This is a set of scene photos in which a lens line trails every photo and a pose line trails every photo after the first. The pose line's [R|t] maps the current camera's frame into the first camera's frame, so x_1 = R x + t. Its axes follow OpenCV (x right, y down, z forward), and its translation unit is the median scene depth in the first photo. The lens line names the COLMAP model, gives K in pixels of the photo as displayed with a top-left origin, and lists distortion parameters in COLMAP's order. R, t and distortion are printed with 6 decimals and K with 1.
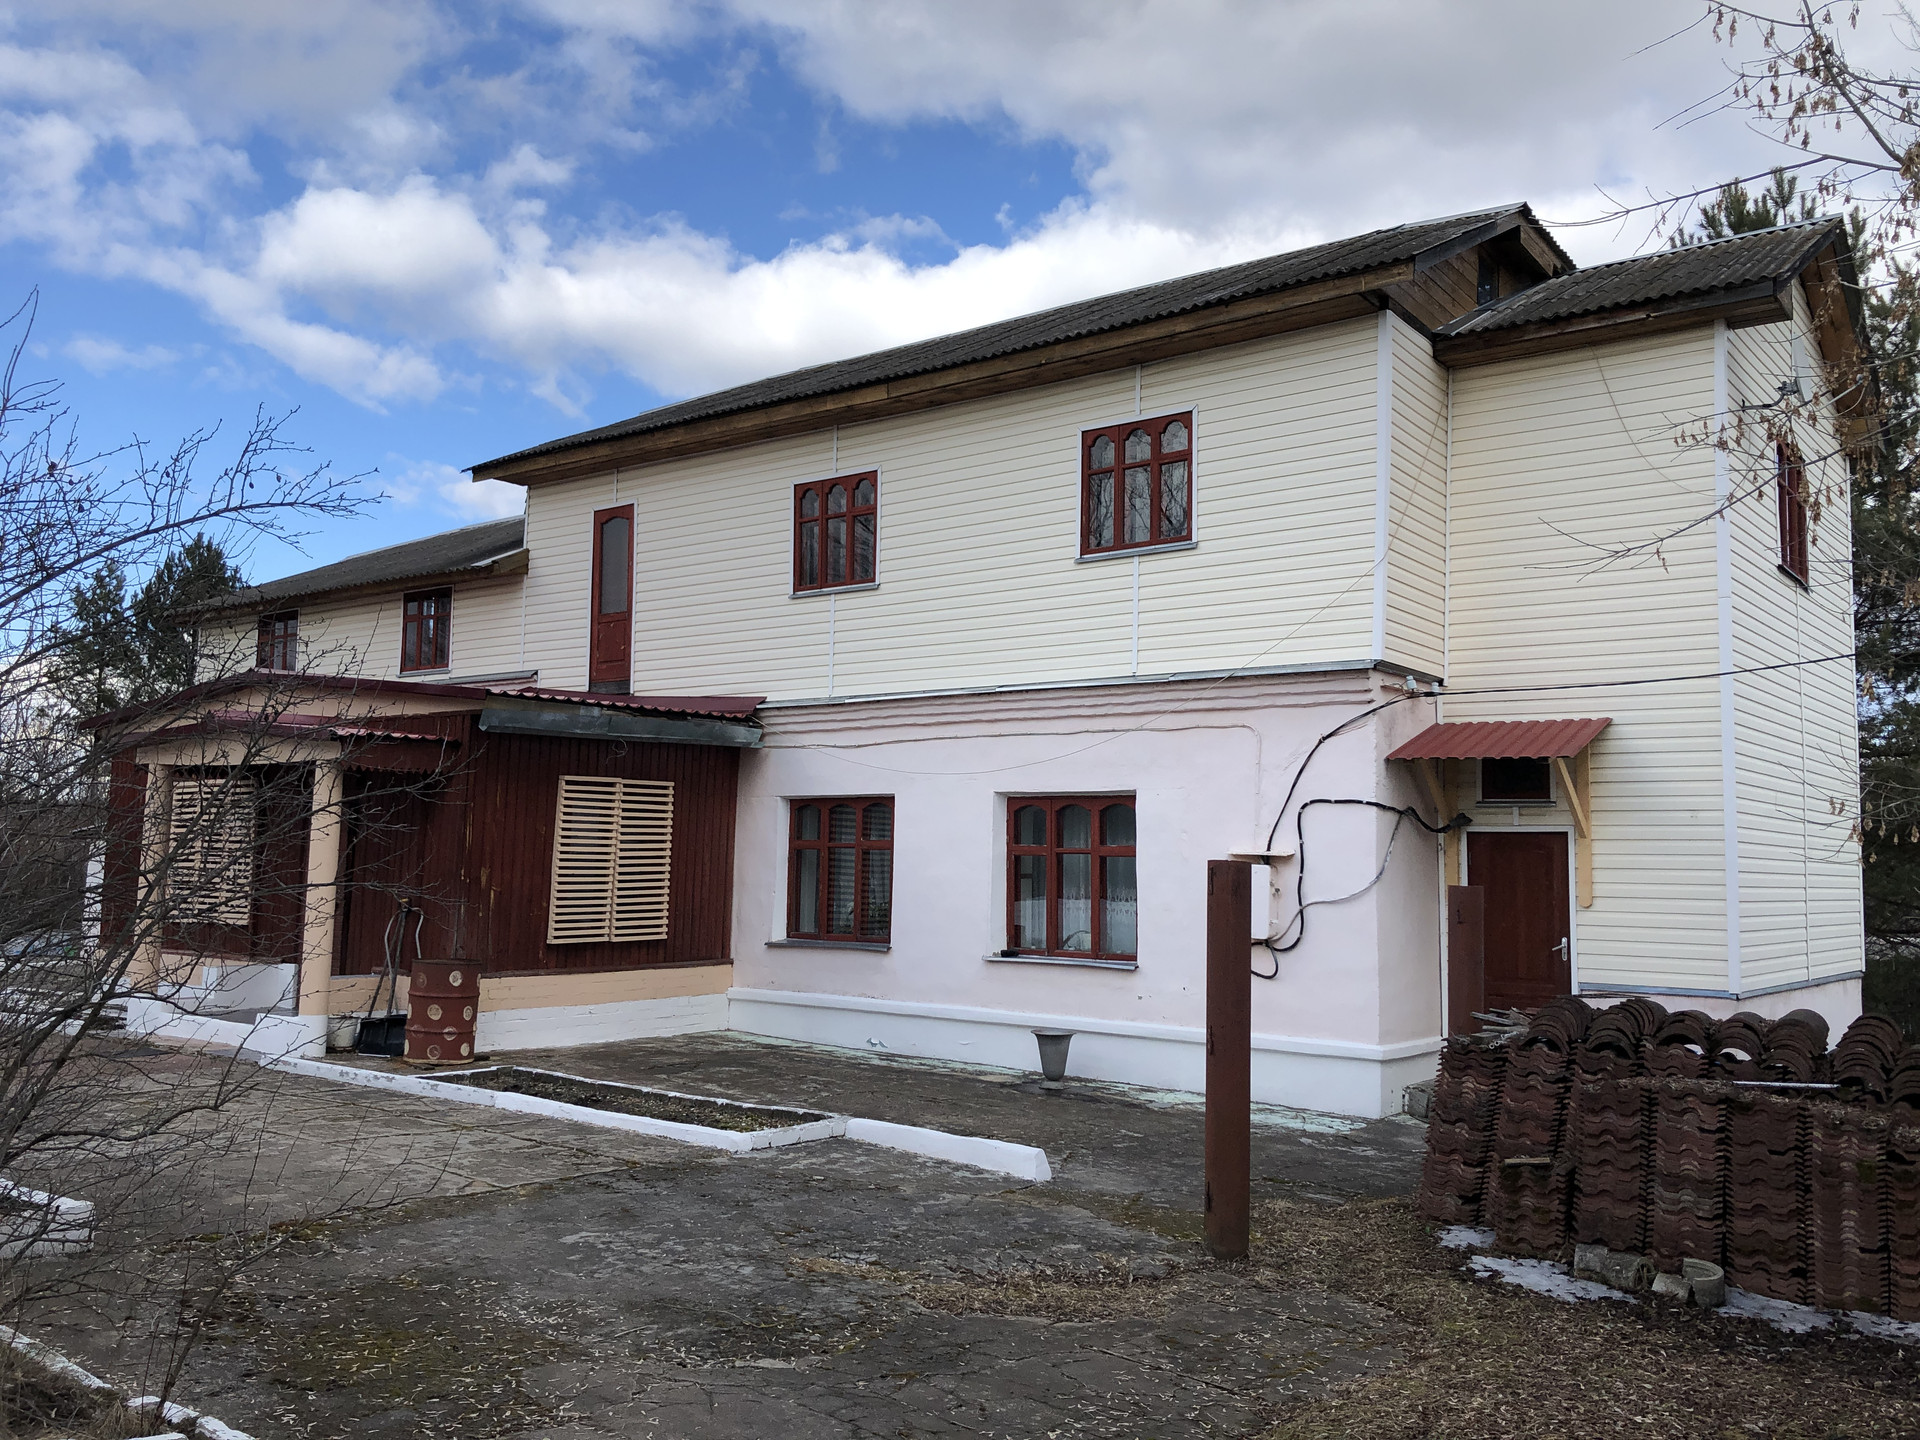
lens RADIAL K [[1545.5, 0, 937.3], [0, 1545.5, 699.6], [0, 0, 1]] dist [-0.000554, 0.019051]
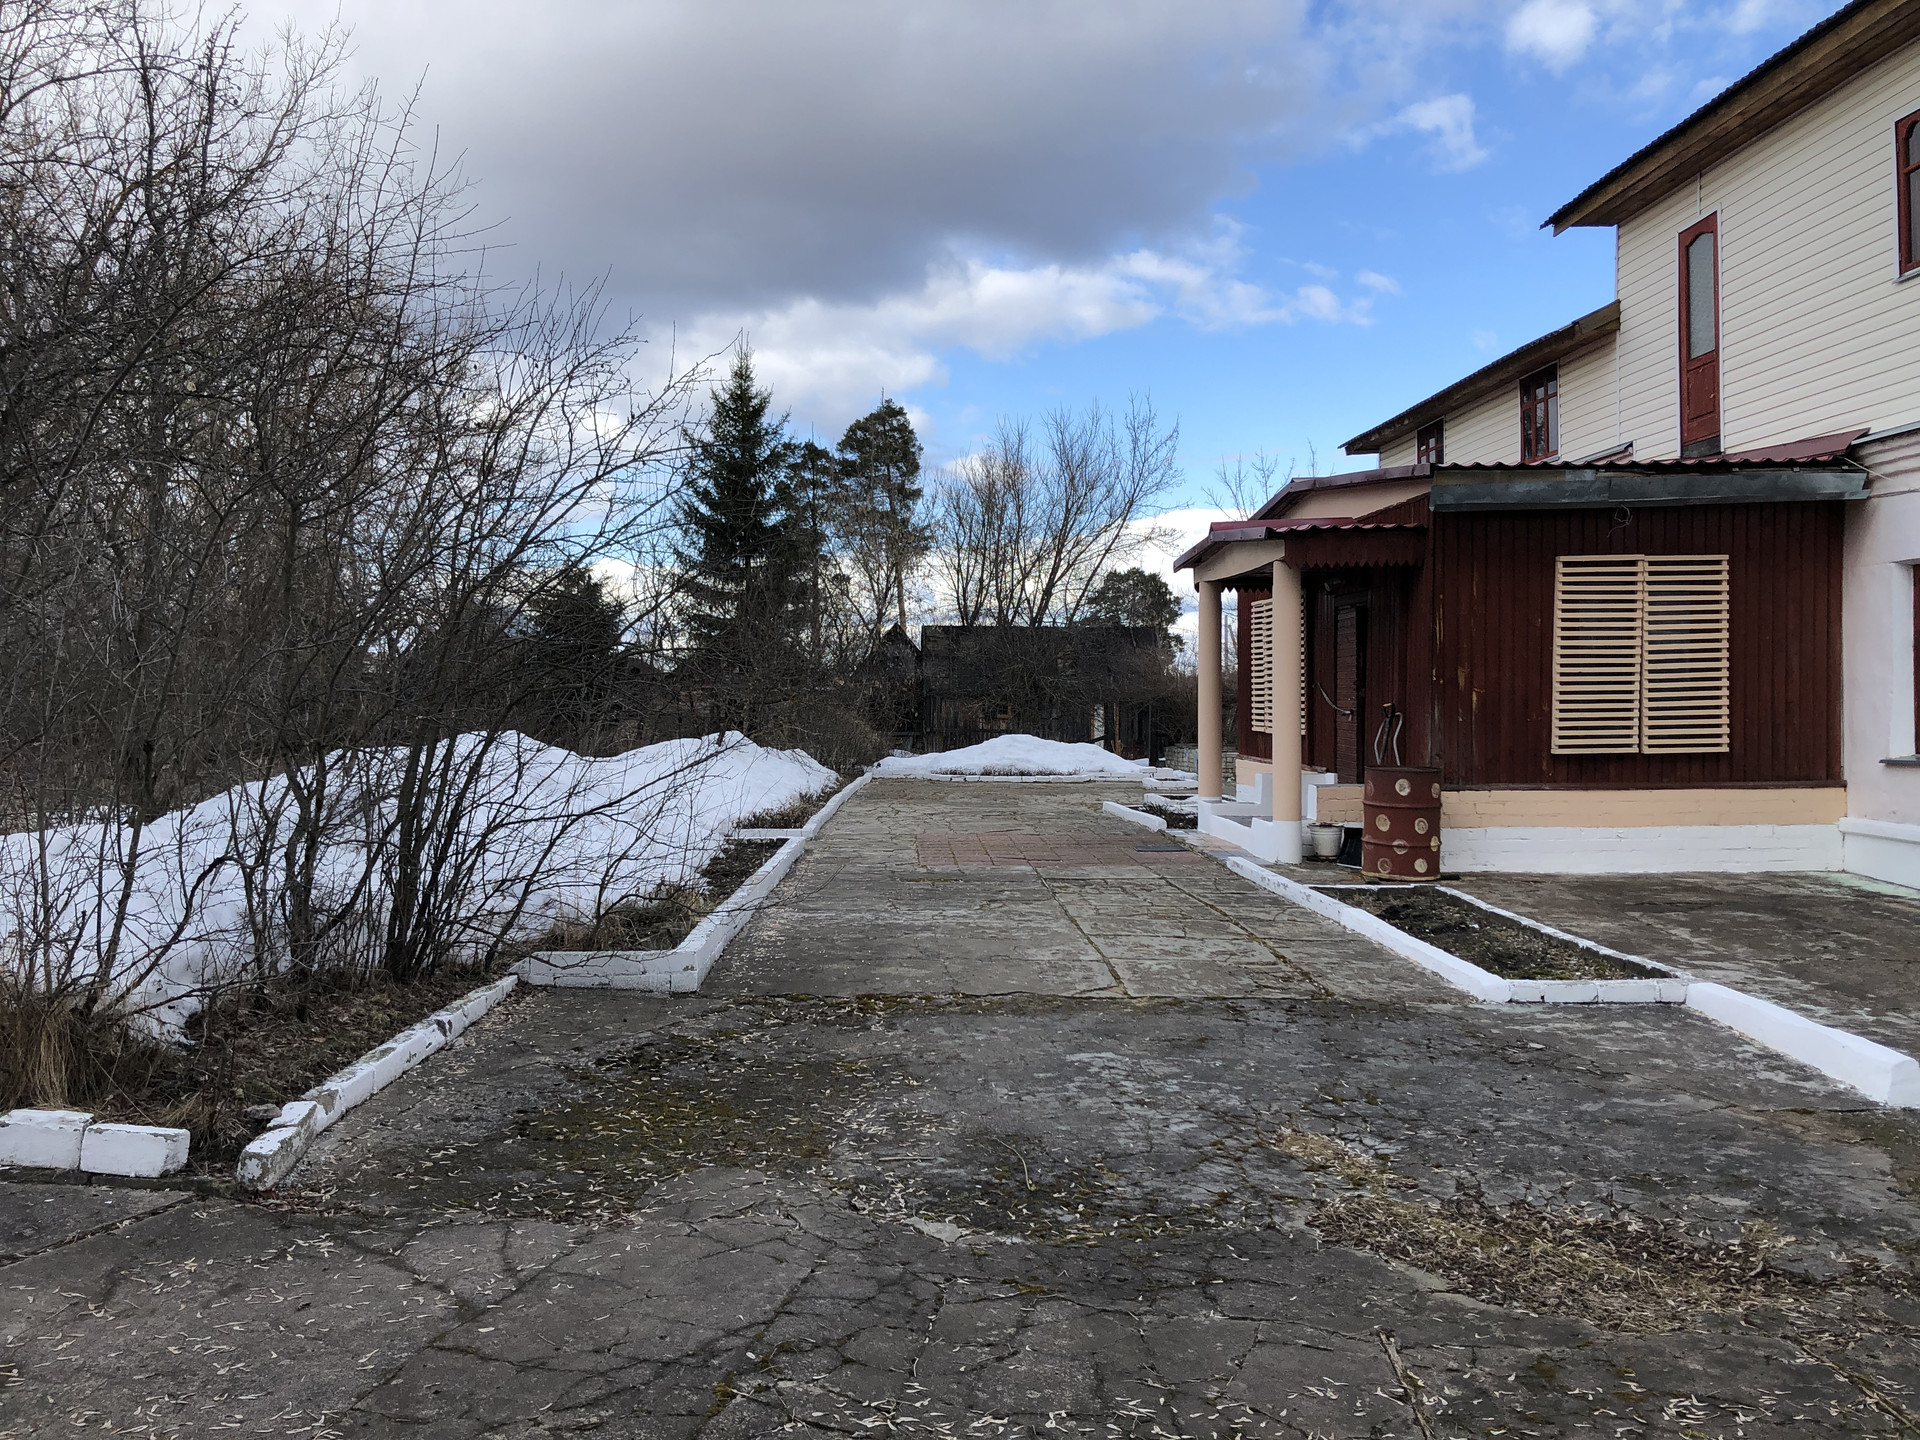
lens RADIAL K [[1545.5, 0, 937.3], [0, 1545.5, 699.6], [0, 0, 1]] dist [-0.000554, 0.019051]
pose [[0.639717, -0.016610, -0.768431, 0.180808], [0.096757, 0.993553, 0.059074, 0.042726], [0.762496, -0.112142, 0.637201, 0.190608]]
